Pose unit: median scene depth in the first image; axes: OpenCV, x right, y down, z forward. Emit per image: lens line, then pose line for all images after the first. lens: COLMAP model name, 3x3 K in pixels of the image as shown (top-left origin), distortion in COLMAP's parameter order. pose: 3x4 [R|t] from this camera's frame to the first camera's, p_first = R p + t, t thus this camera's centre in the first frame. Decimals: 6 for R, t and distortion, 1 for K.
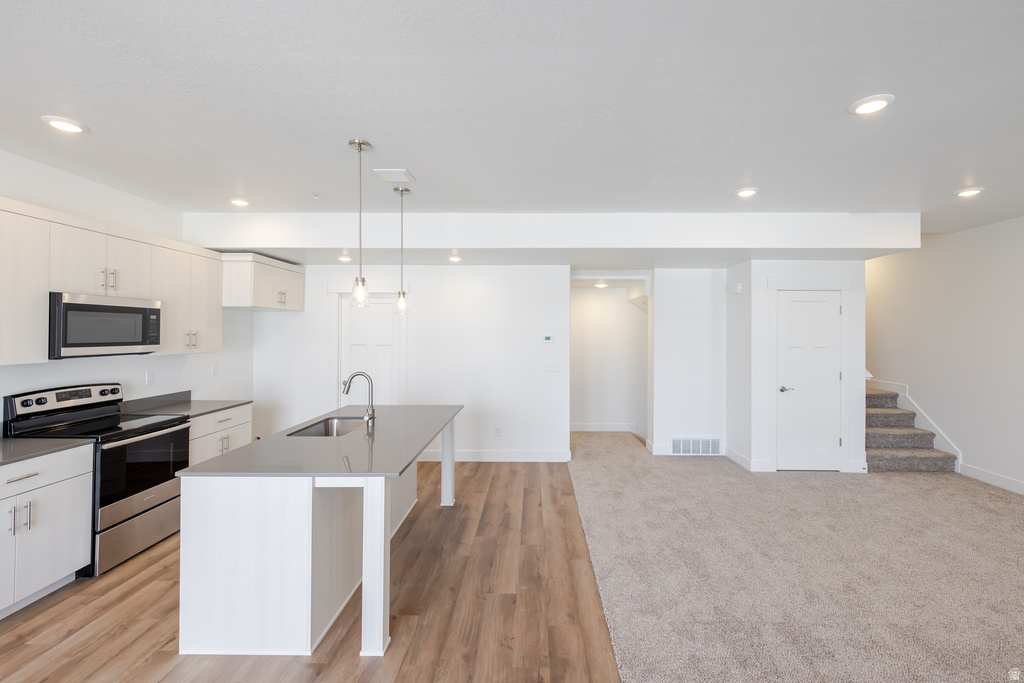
lens RADIAL K [[445.6, 0, 539.8], [0, 445.6, 327.0], [0, 0, 1]] dist [-0.008358, 0.002884]
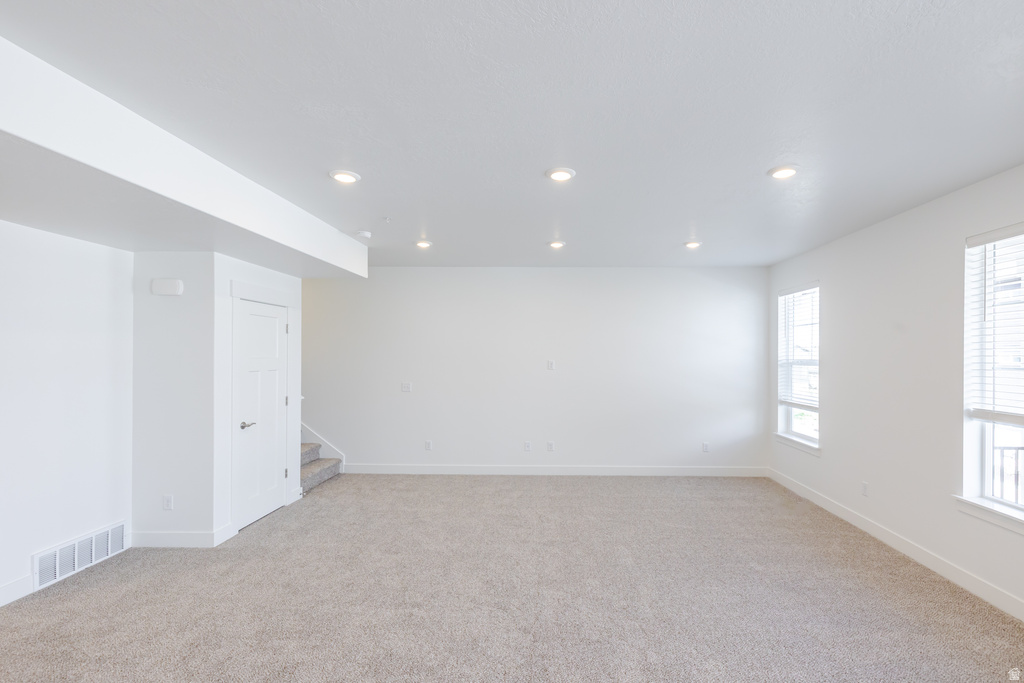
lens RADIAL K [[445.6, 0, 543.7], [0, 445.6, 354.0], [0, 0, 1]] dist [-0.008358, 0.002884]
pose [[0.021274, 0.001719, 0.999772, -0.330830], [-0.017149, 0.999852, -0.001354, 0.008088], [-0.999627, -0.017116, 0.021300, 0.658662]]
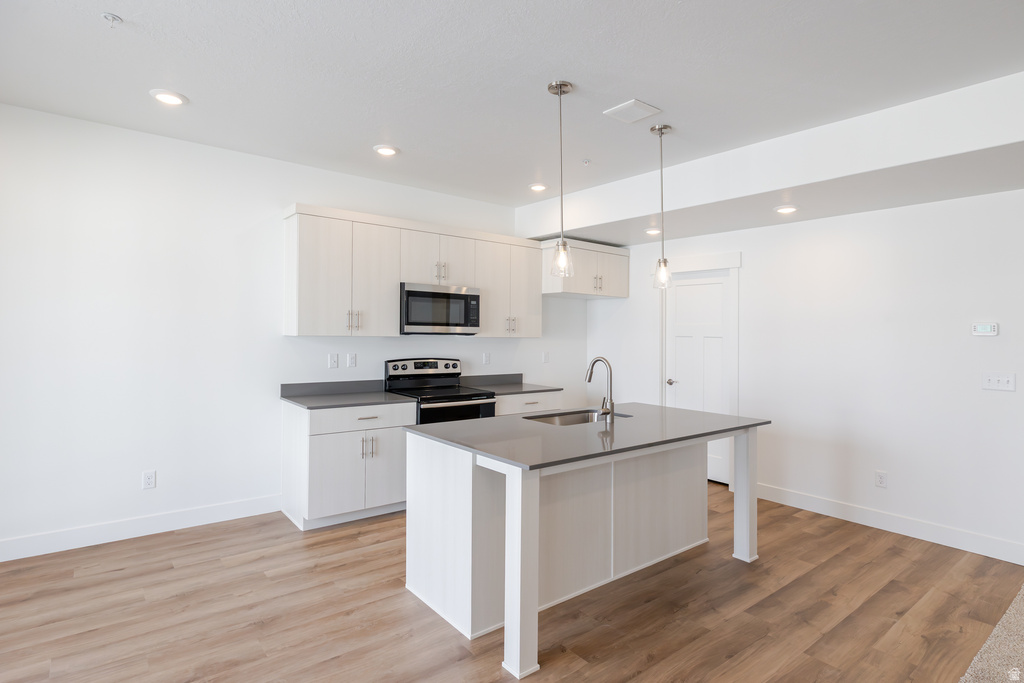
lens RADIAL K [[540.4, 0, 517.9], [0, 540.4, 337.6], [0, 0, 1]] dist [0.001856, -0.001597]
pose [[0.624057, 0.014384, -0.781247, 0.282435], [-0.005938, 0.999889, 0.013666, 0.048553], [0.781356, -0.003889, 0.624073, 0.229533]]
